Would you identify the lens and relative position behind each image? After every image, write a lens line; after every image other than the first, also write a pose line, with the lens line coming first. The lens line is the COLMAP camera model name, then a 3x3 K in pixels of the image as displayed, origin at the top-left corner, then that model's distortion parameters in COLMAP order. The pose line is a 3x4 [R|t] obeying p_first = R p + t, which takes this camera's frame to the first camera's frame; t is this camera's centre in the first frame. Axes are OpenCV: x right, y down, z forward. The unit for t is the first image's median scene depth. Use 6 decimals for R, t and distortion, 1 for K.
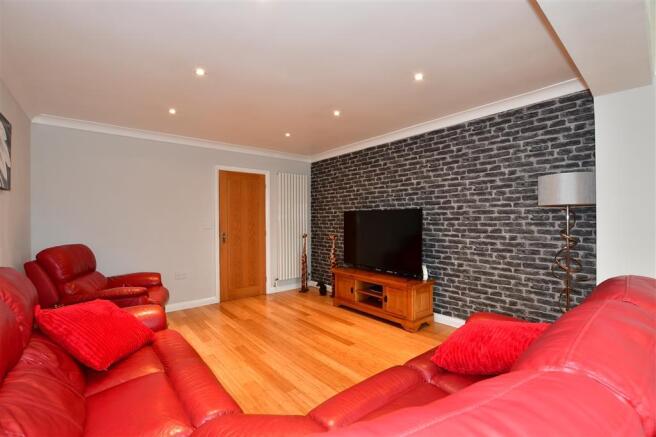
lens RADIAL K [[288.6, 0, 324.6], [0, 288.6, 220.8], [0, 0, 1]] dist [-0.032080, 0.004897]
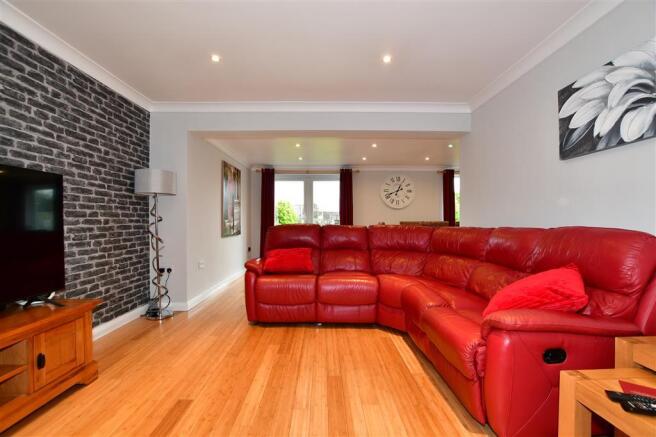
lens RADIAL K [[288.6, 0, 326.5], [0, 288.6, 220.3], [0, 0, 1]] dist [-0.032080, 0.004897]
pose [[-0.779521, 0.005824, 0.626349, -0.545556], [0.003553, 0.999982, -0.004875, 0.068453], [-0.626366, -0.001575, -0.779527, 1.384485]]
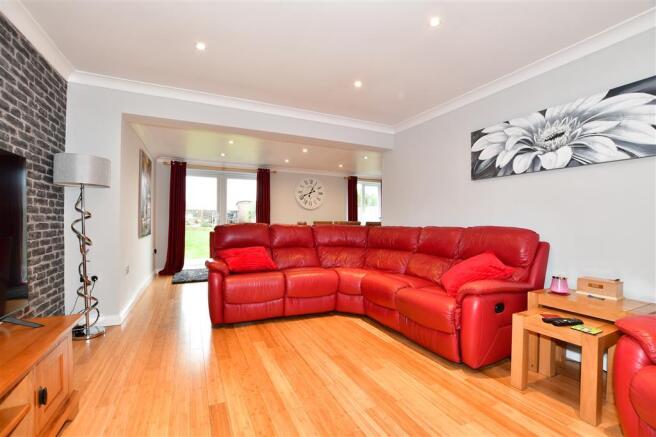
lens RADIAL K [[288.6, 0, 325.4], [0, 288.6, 220.6], [0, 0, 1]] dist [-0.032080, 0.004897]
pose [[-0.968677, -0.004879, 0.248278, -0.278684], [-0.005574, 0.999982, -0.002095, 0.067856], [-0.248263, -0.003414, -0.968687, 1.628365]]
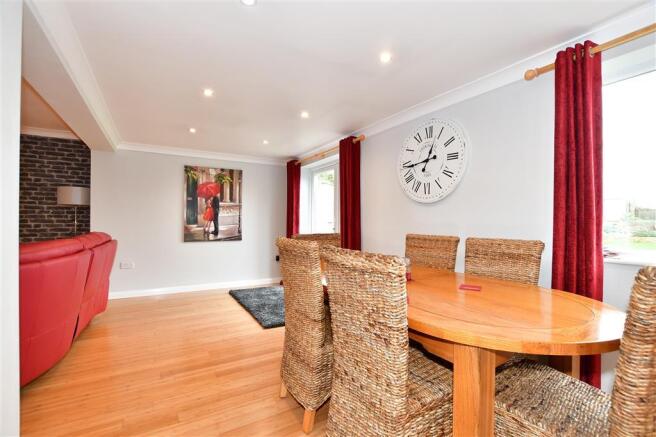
lens RADIAL K [[290.2, 0, 322.8], [0, 290.2, 218.1], [0, 0, 1]] dist [-0.019489, -0.000438]
pose [[0.157406, 0.007382, 0.987506, -0.561140], [-0.007673, 0.999951, -0.006252, 0.020731], [-0.987504, -0.006594, 0.157455, -0.686751]]
